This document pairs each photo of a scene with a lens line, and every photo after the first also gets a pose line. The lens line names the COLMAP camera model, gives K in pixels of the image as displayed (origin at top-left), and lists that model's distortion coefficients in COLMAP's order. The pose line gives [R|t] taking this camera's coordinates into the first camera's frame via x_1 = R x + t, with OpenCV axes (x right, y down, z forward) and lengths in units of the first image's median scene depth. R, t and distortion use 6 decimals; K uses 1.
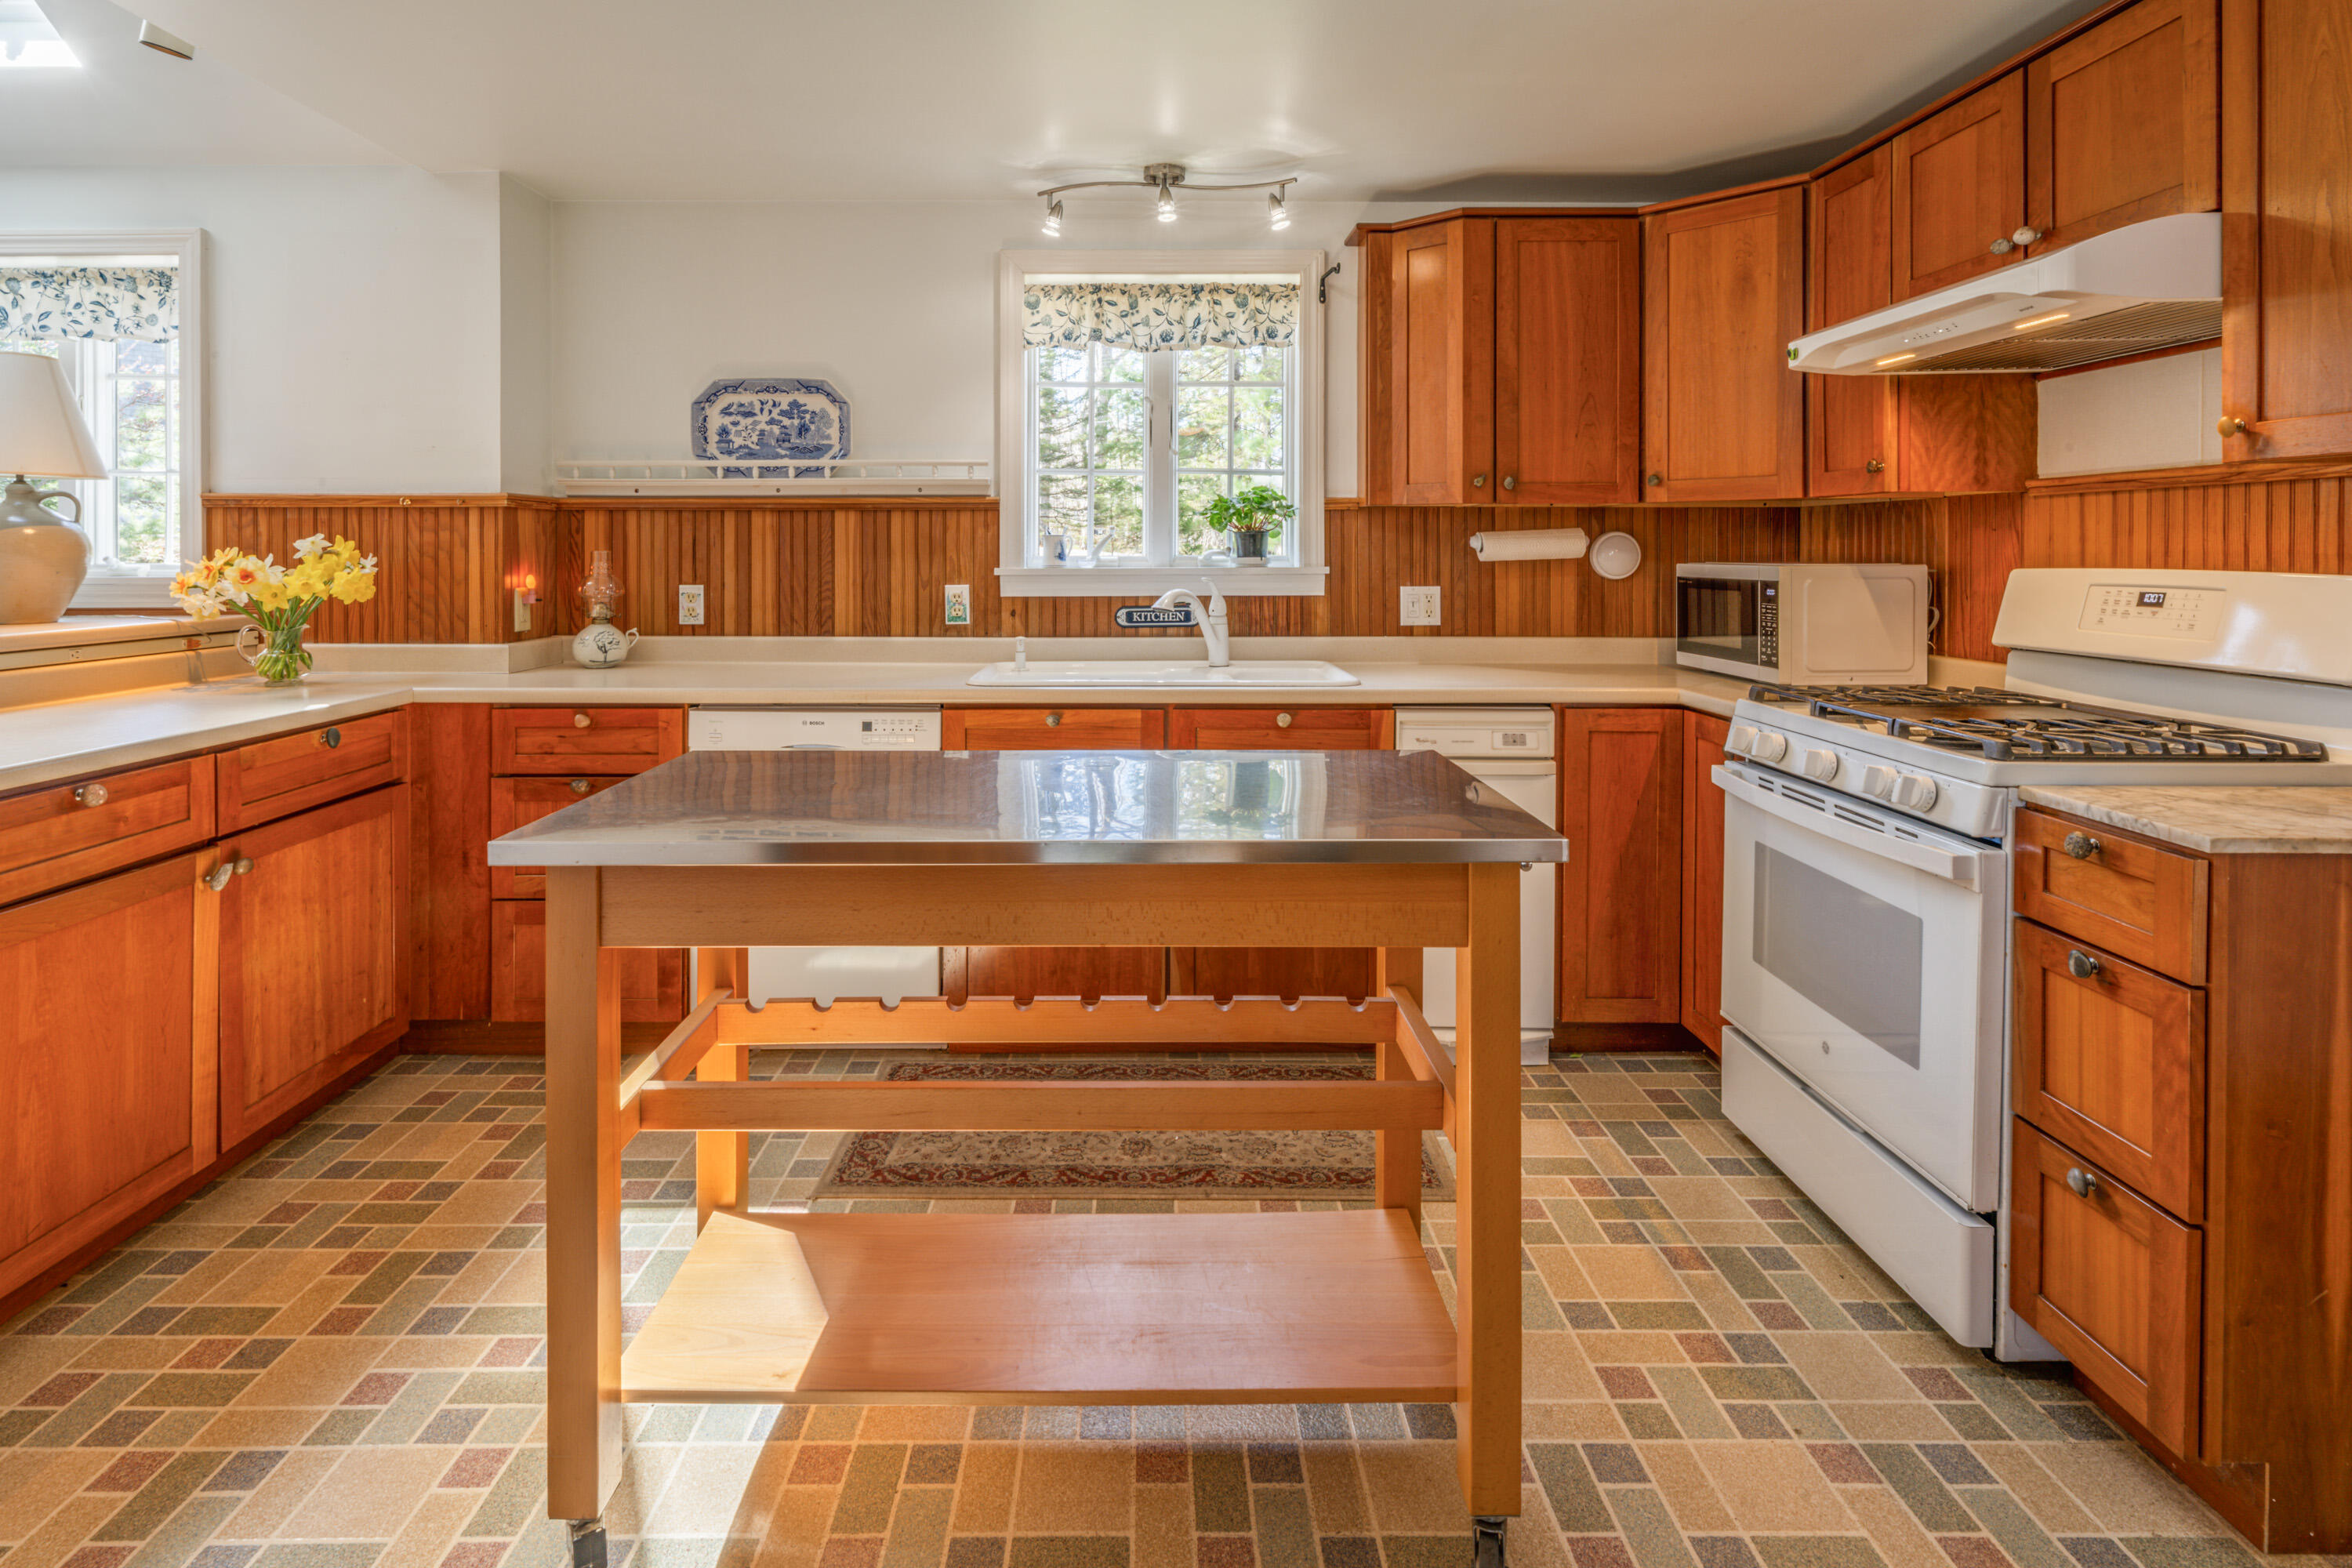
lens RADIAL K [[1160.8, 0, 1161.9], [0, 1160.8, 556.8], [0, 0, 1]] dist [-0.001370, -0.000029]
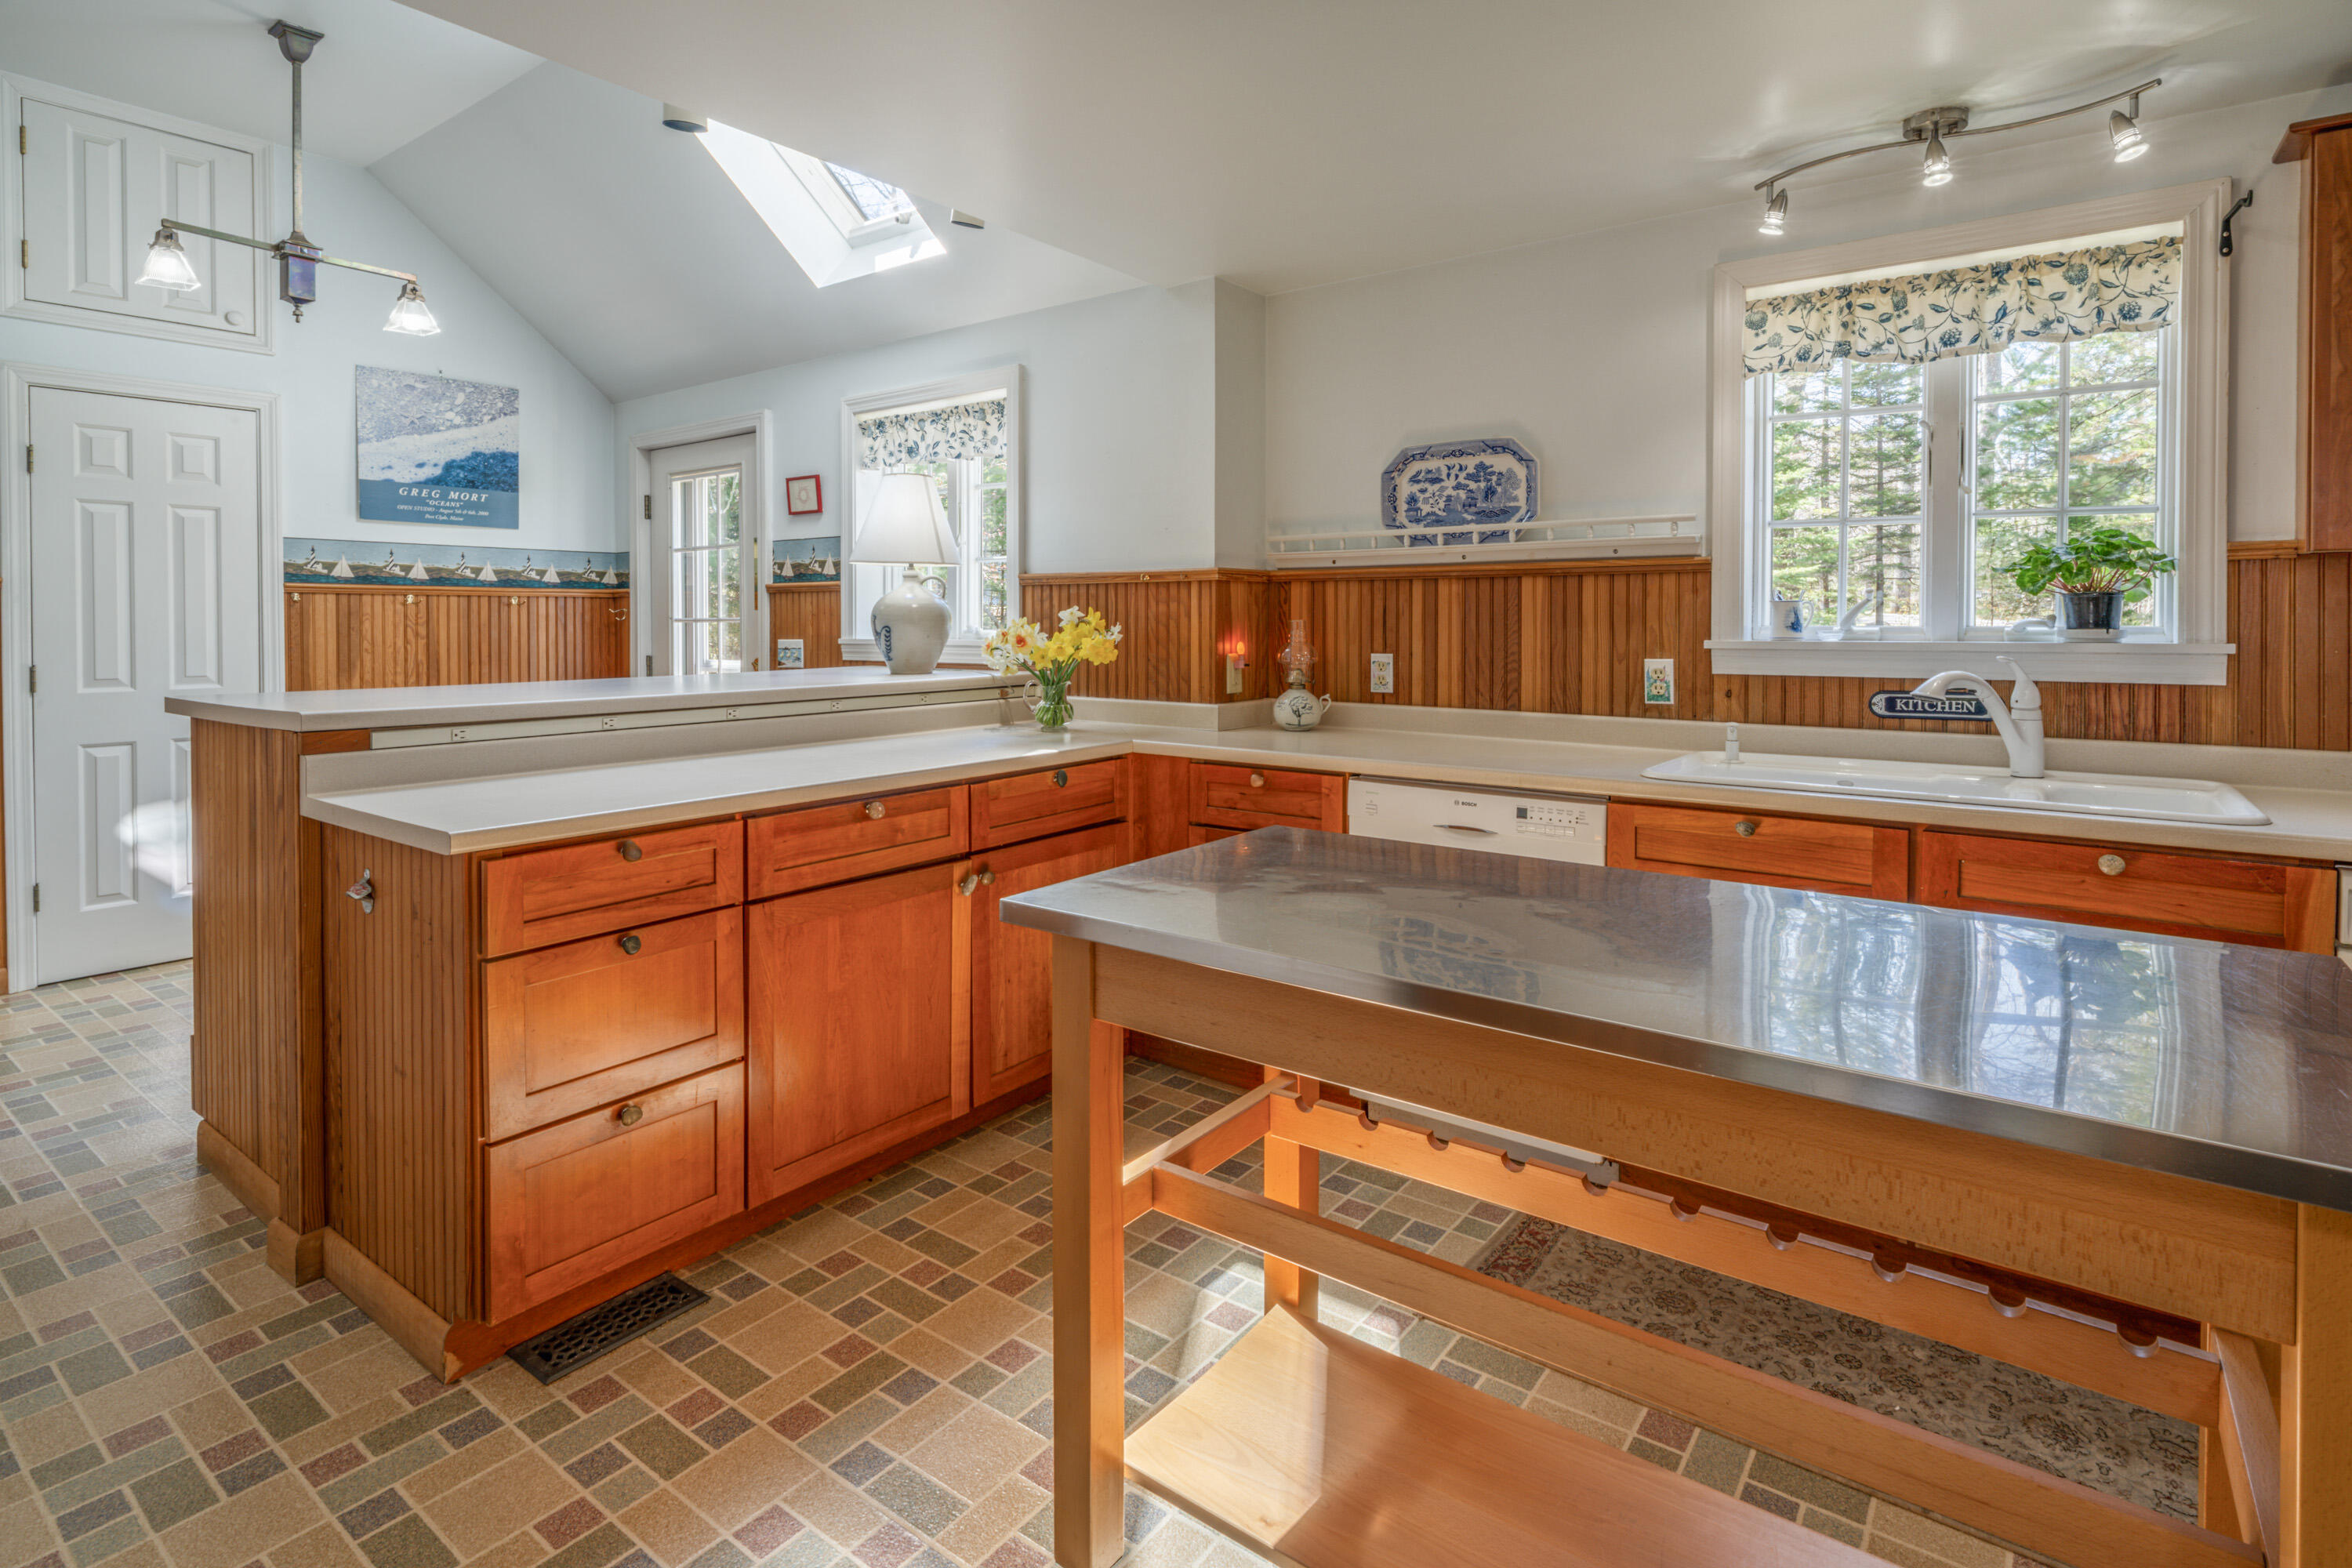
lens RADIAL K [[1158.5, 0, 1164.6], [0, 1158.5, 633.2], [0, 0, 1]] dist [-0.002285, -0.000096]
pose [[0.795512, 0.007188, -0.605896, 0.057937], [-0.002681, 0.999962, 0.008343, -0.001469], [0.605932, -0.005013, 0.795500, 0.086206]]
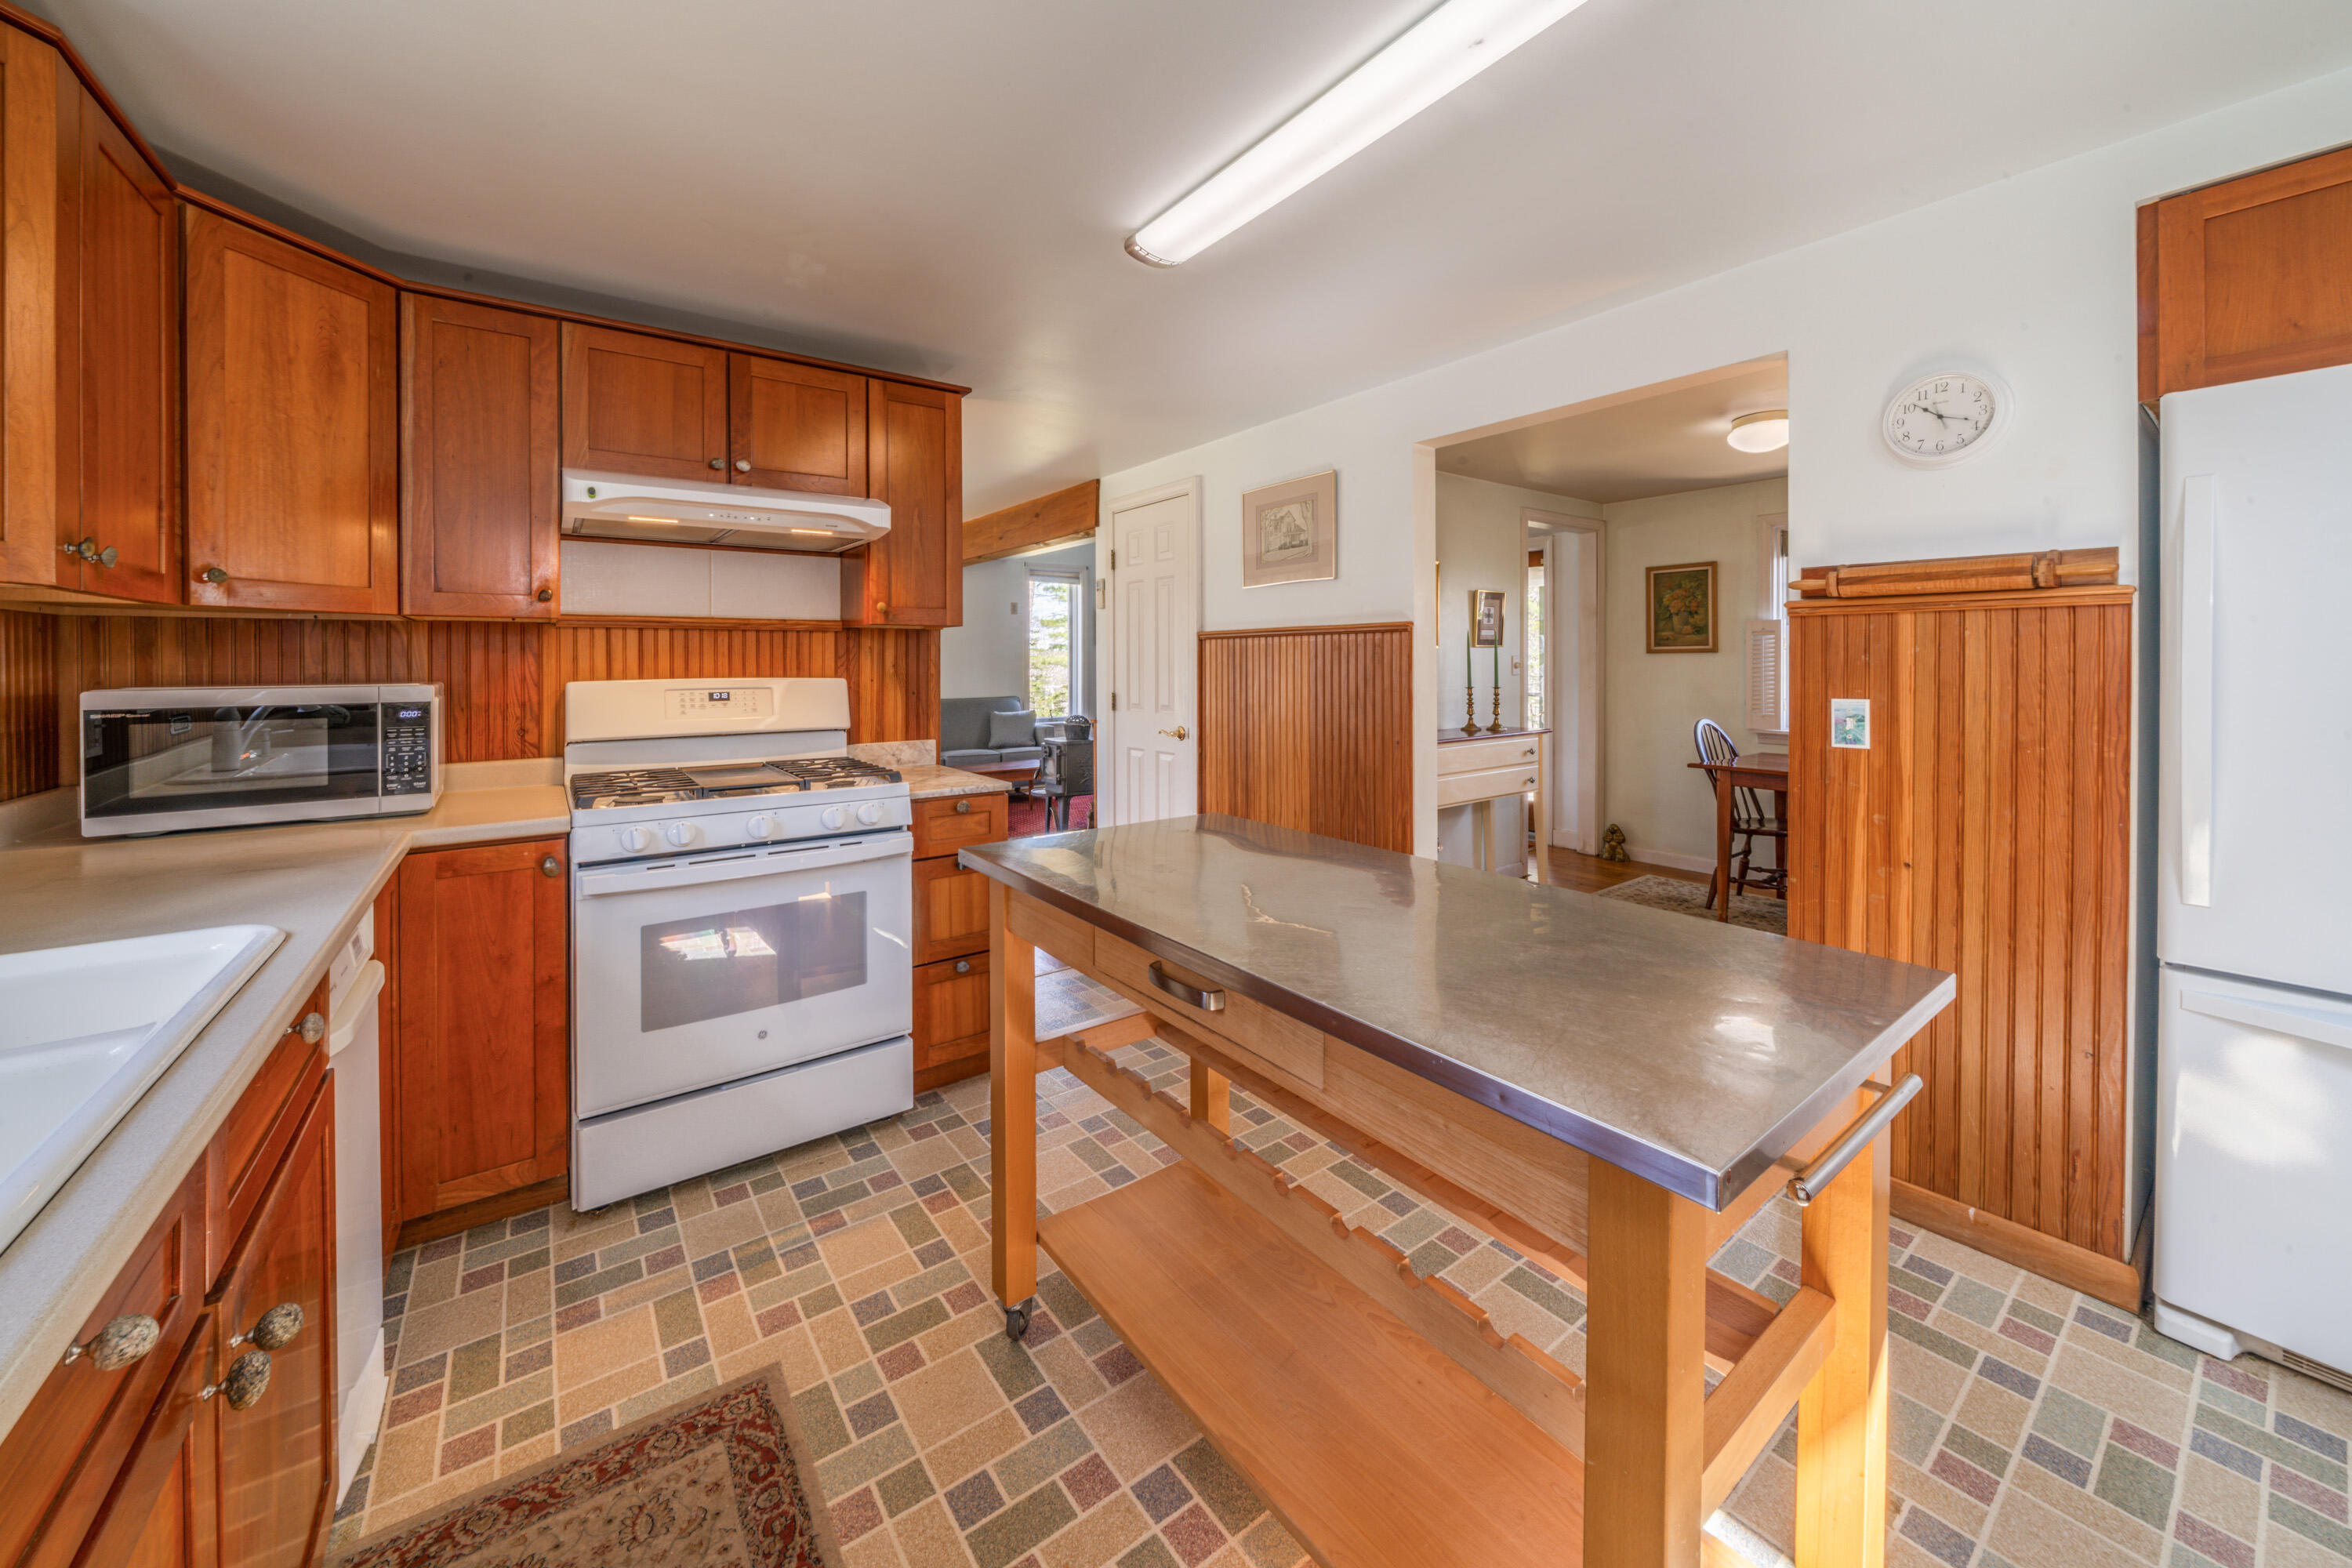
lens RADIAL K [[821.6, 0, 1128.9], [0, 821.6, 666.5], [0, 0, 1]] dist [-0.015050, 0.000012]
pose [[-0.544397, -0.008627, 0.838783, -0.293986], [0.006803, 0.999869, 0.014699, -0.012430], [-0.838800, 0.013708, -0.544267, 0.739035]]
